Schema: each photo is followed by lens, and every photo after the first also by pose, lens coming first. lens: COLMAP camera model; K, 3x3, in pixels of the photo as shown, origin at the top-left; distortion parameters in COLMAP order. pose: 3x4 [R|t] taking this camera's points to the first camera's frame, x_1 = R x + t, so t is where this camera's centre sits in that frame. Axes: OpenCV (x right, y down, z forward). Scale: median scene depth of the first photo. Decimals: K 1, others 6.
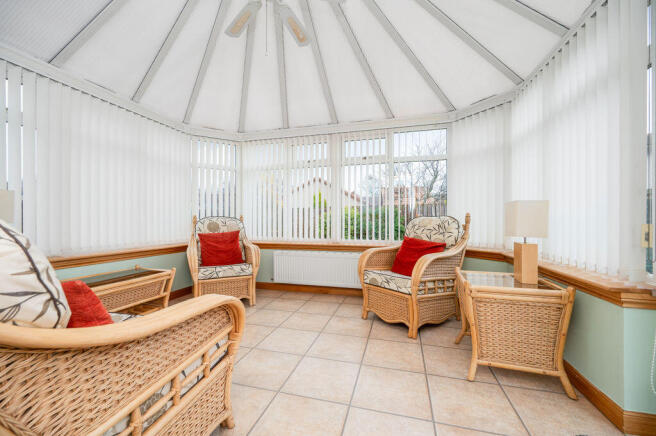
lens RADIAL K [[260.2, 0, 325.3], [0, 260.2, 218.6], [0, 0, 1]] dist [-0.003775, -0.000024]
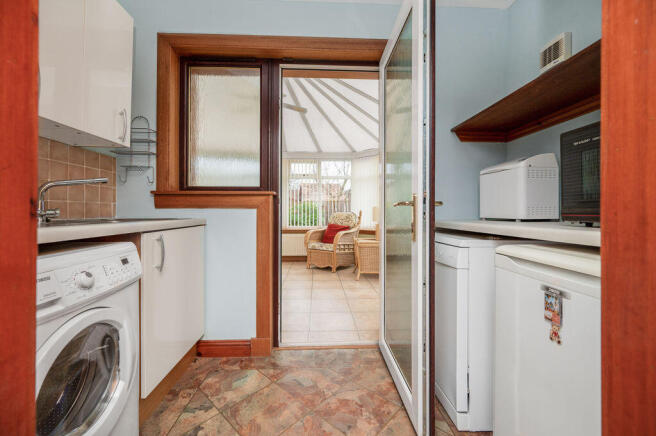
lens RADIAL K [[260.2, 0, 328.3], [0, 260.2, 213.7], [0, 0, 1]] dist [-0.003775, -0.000024]
pose [[0.945869, 0.001092, 0.324547, -0.297586], [-0.004454, 0.999944, 0.009616, -0.013692], [-0.324518, -0.010541, 0.945821, -0.734578]]
